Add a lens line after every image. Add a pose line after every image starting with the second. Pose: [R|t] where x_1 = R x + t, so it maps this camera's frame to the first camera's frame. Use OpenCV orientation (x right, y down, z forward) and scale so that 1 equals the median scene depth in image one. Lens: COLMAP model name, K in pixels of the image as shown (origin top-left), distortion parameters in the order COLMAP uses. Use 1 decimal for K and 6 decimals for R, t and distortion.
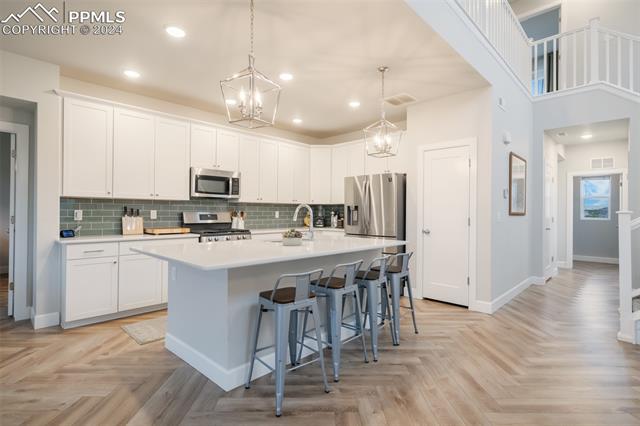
lens RADIAL K [[314.0, 0, 318.7], [0, 314.0, 215.0], [0, 0, 1]] dist [-0.001818, -0.000182]
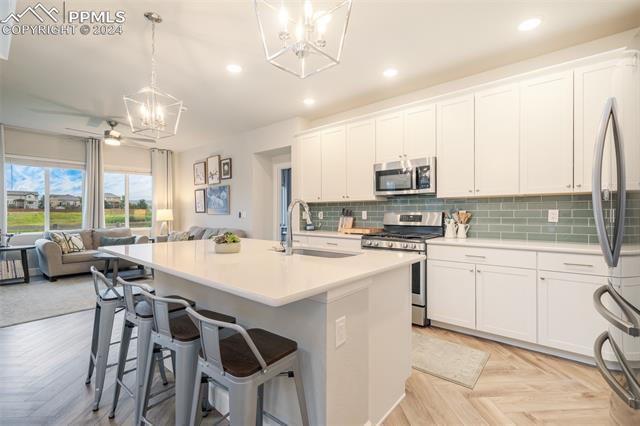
lens RADIAL K [[289.7, 0, 319.6], [0, 289.7, 211.8], [0, 0, 1]] dist [-0.001235, 0.000524]
pose [[0.069855, -0.008544, -0.997521, 0.391211], [-0.001536, 0.999961, -0.008673, -0.003679], [0.997556, 0.002138, 0.069839, 0.694434]]
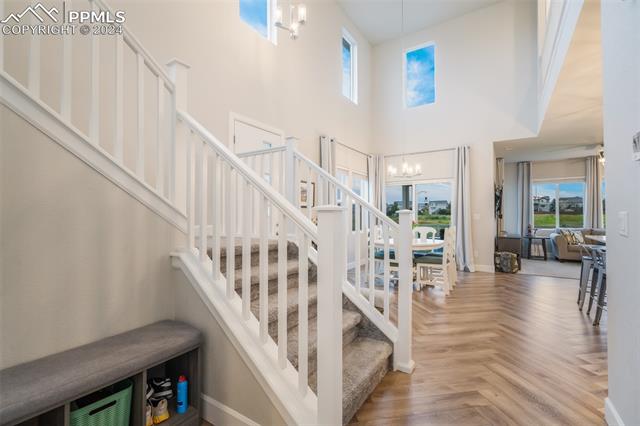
lens RADIAL K [[289.7, 0, 316.9], [0, 289.7, 209.5], [0, 0, 1]] dist [-0.001235, 0.000524]
pose [[-0.981482, -0.013513, -0.191077, 0.864794], [-0.011021, 0.999840, -0.014100, -0.002853], [0.191237, -0.011733, -0.981474, 1.080818]]
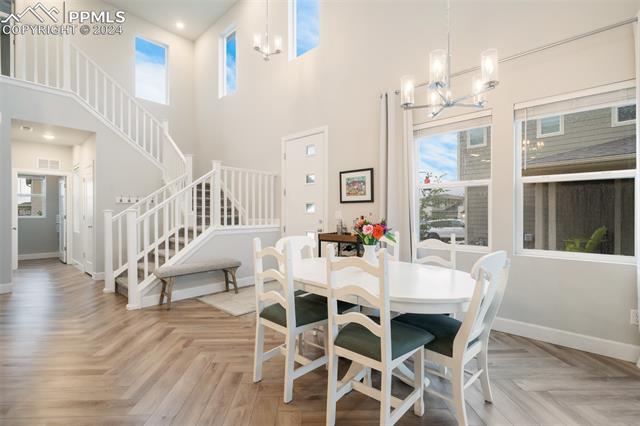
lens RADIAL K [[289.7, 0, 315.8], [0, 289.7, 213.1], [0, 0, 1]] dist [-0.001235, 0.000524]
pose [[-0.030332, 0.001972, 0.999538, -0.147578], [0.005000, 0.999986, -0.001821, 0.008815], [-0.999527, 0.004942, -0.030341, 0.178813]]
